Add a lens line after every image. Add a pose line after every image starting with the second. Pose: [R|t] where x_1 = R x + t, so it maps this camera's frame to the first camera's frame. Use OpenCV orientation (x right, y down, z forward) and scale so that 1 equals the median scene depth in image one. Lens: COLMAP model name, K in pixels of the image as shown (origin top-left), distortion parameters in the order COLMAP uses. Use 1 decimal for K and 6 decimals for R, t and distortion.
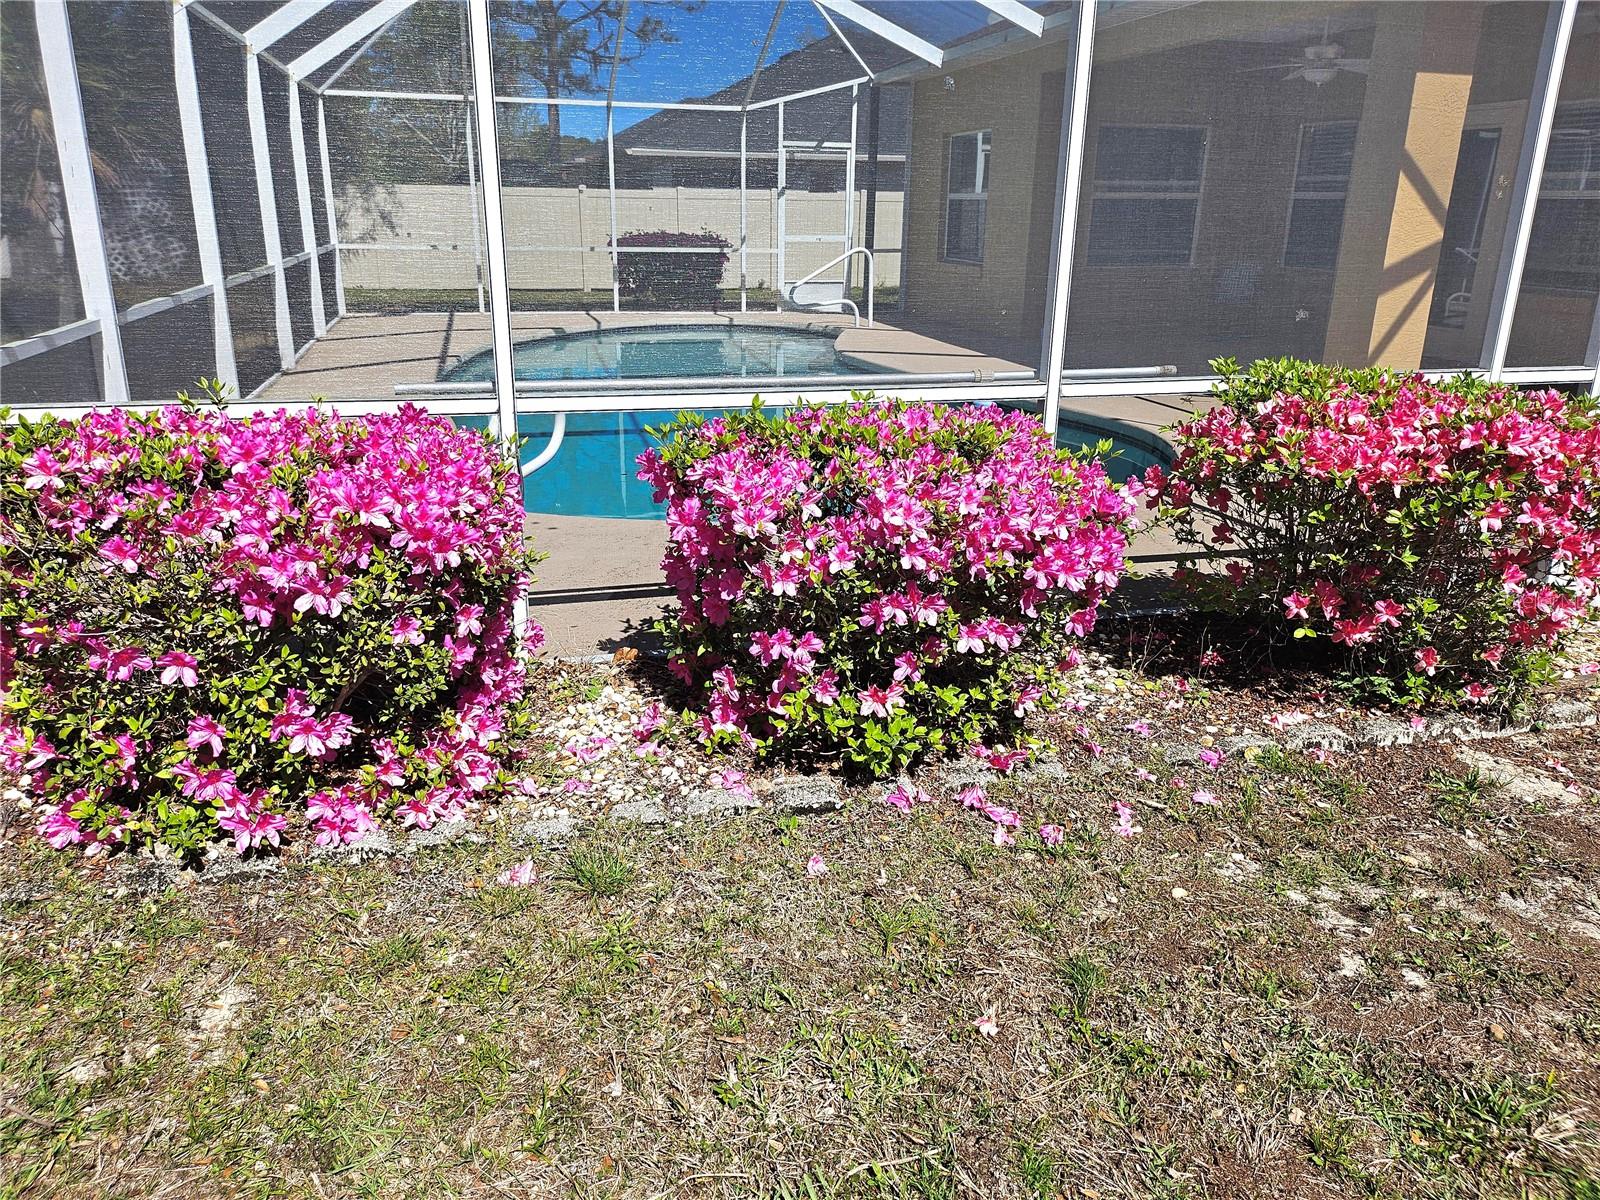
lens RADIAL K [[1135.3, 0, 793.8], [0, 1135.3, 583.3], [0, 0, 1]] dist [0.078092, -0.097509]
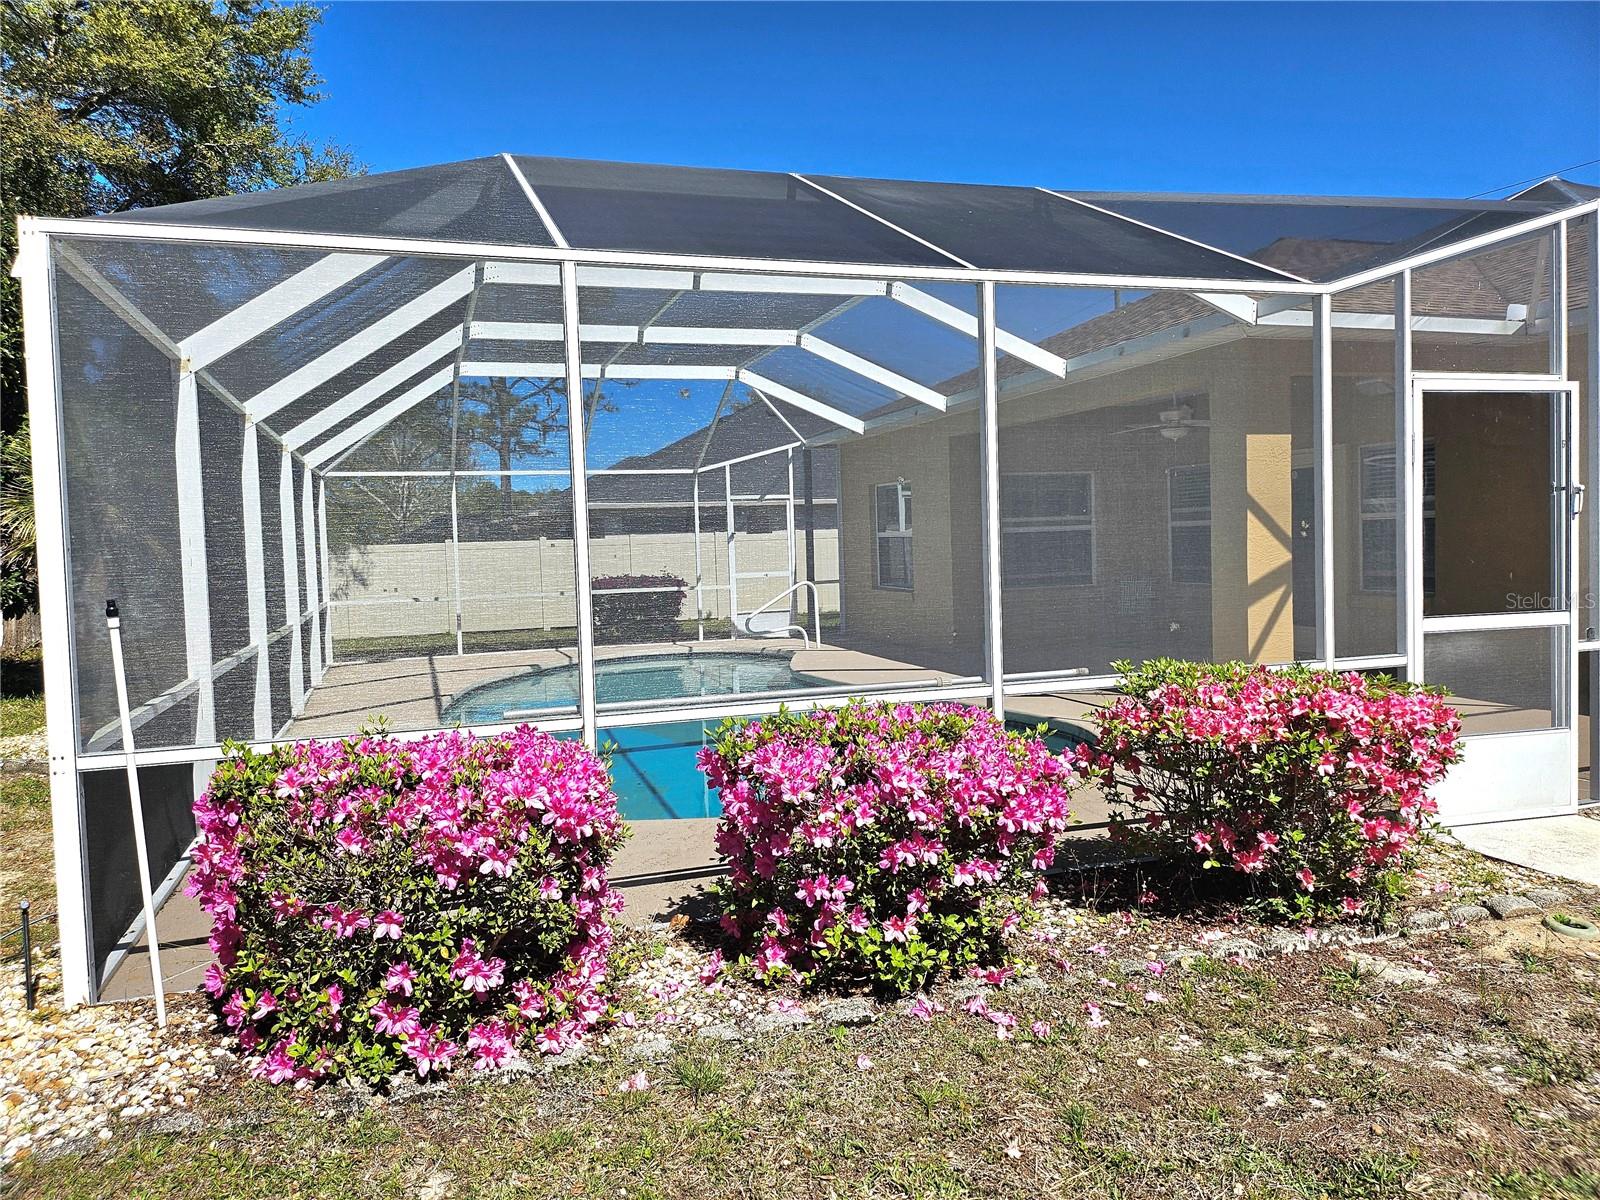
lens RADIAL K [[1135.3, 0, 793.8], [0, 1135.3, 583.3], [0, 0, 1]] dist [0.078092, -0.097509]
pose [[0.996956, -0.046758, 0.062397, -0.107018], [0.062185, 0.959576, -0.274493, 0.074832], [-0.047040, 0.277537, 0.959563, -0.359304]]
